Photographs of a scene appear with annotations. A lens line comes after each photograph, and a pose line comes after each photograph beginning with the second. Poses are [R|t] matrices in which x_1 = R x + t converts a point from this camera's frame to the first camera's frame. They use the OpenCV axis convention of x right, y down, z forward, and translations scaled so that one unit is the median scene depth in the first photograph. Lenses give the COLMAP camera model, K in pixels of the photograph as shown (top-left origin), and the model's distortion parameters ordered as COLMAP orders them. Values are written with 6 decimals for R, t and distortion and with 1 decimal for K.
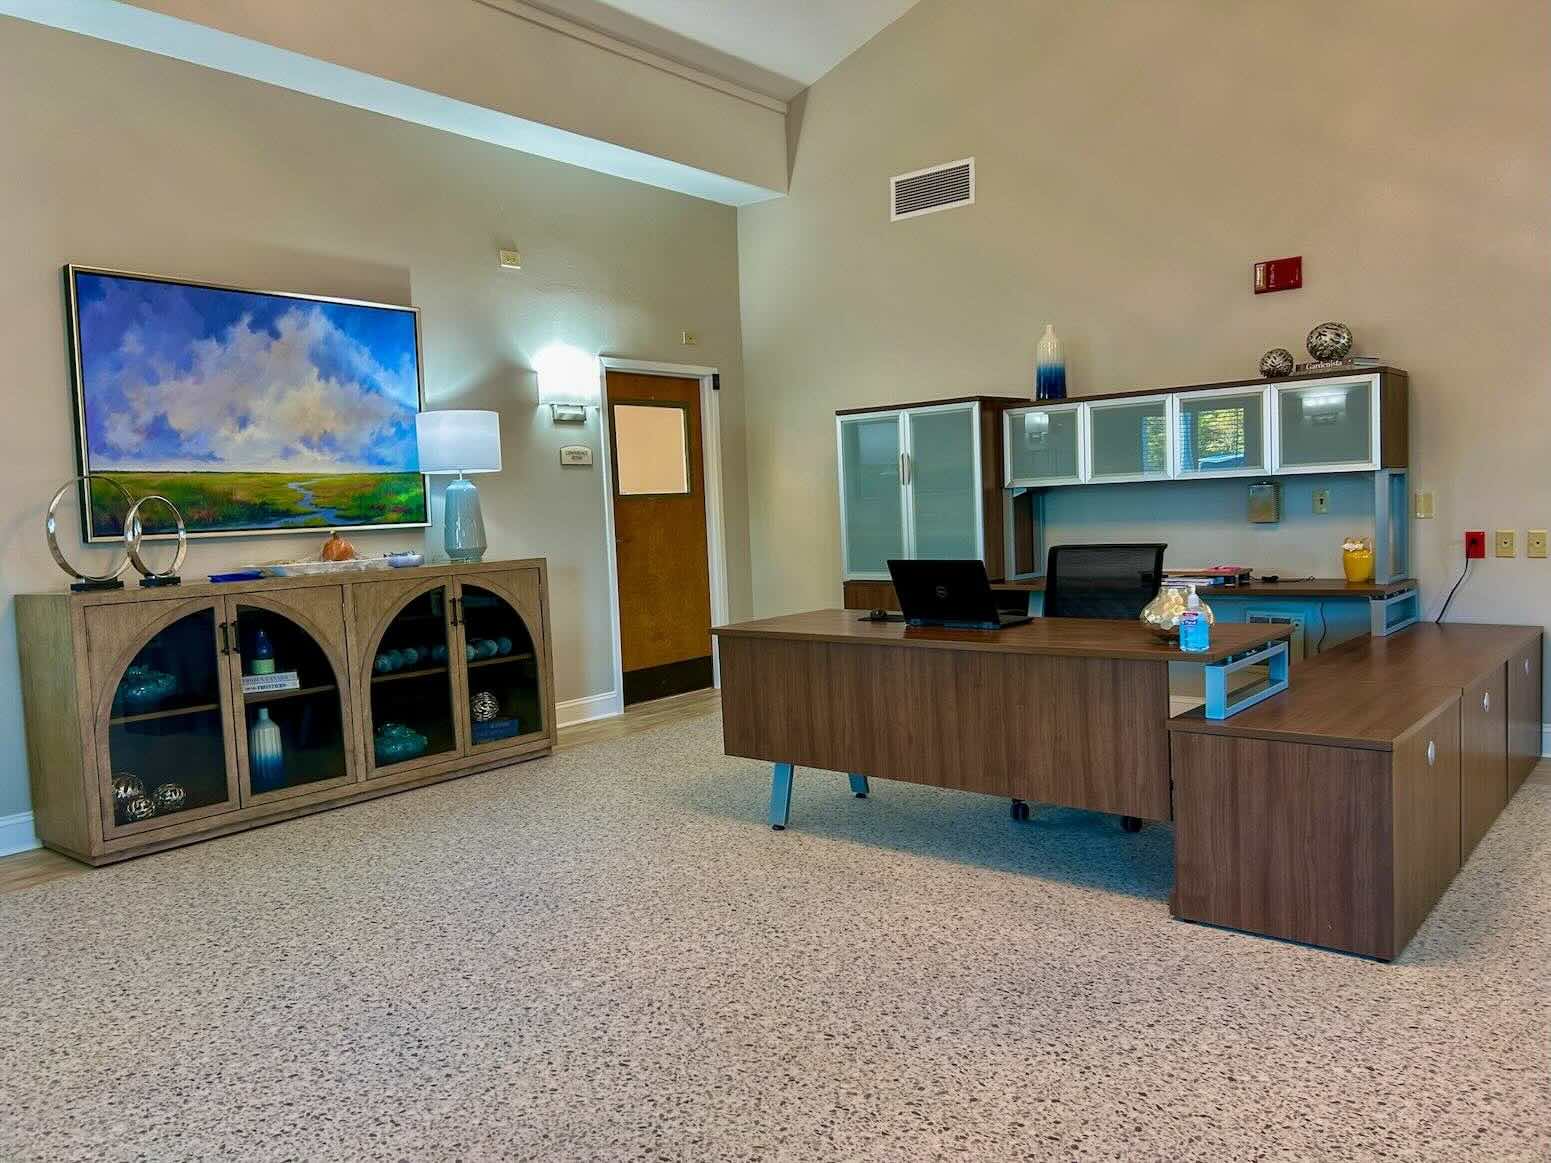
lens RADIAL K [[1161.8, 0, 771.7], [0, 1161.8, 580.5], [0, 0, 1]] dist [0.009470, 0.005445]
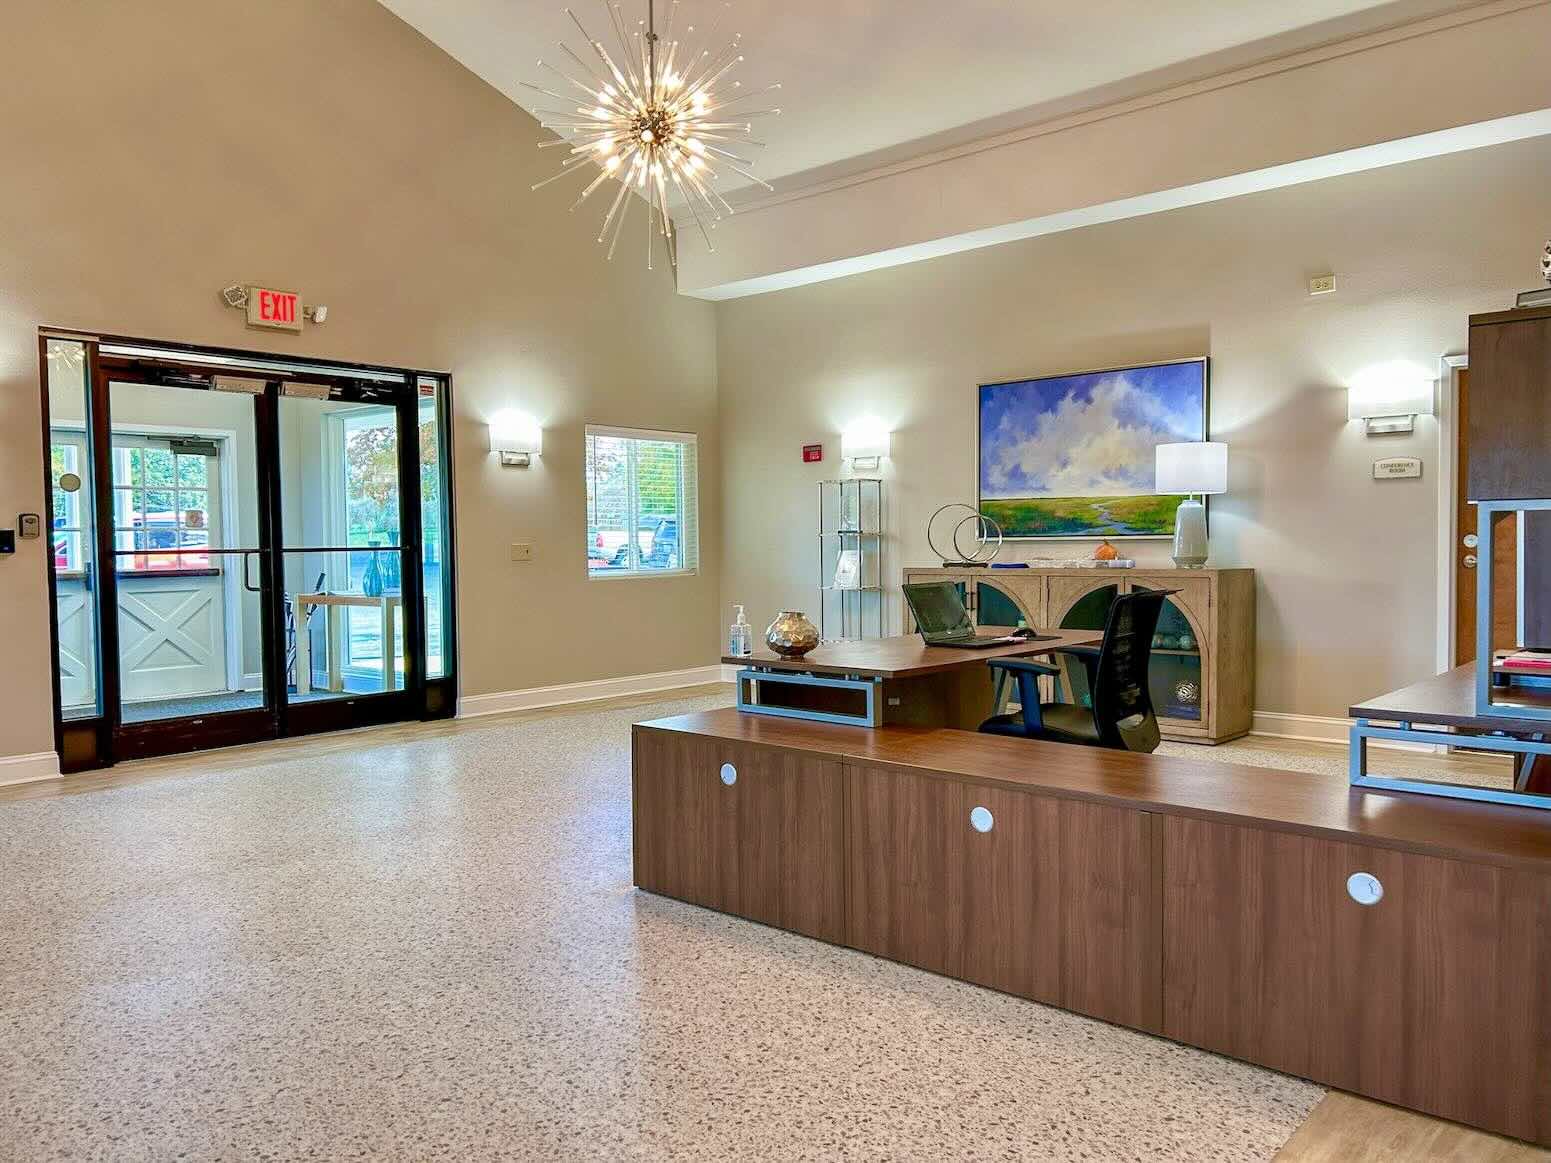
lens RADIAL K [[1161.8, 0, 771.5], [0, 1161.8, 585.3], [0, 0, 1]] dist [0.009470, 0.005445]
pose [[-0.031932, 0.074609, -0.996701, 1.049661], [-0.052409, 0.995713, 0.076215, -0.074760], [0.998115, 0.054670, -0.027885, 0.672156]]
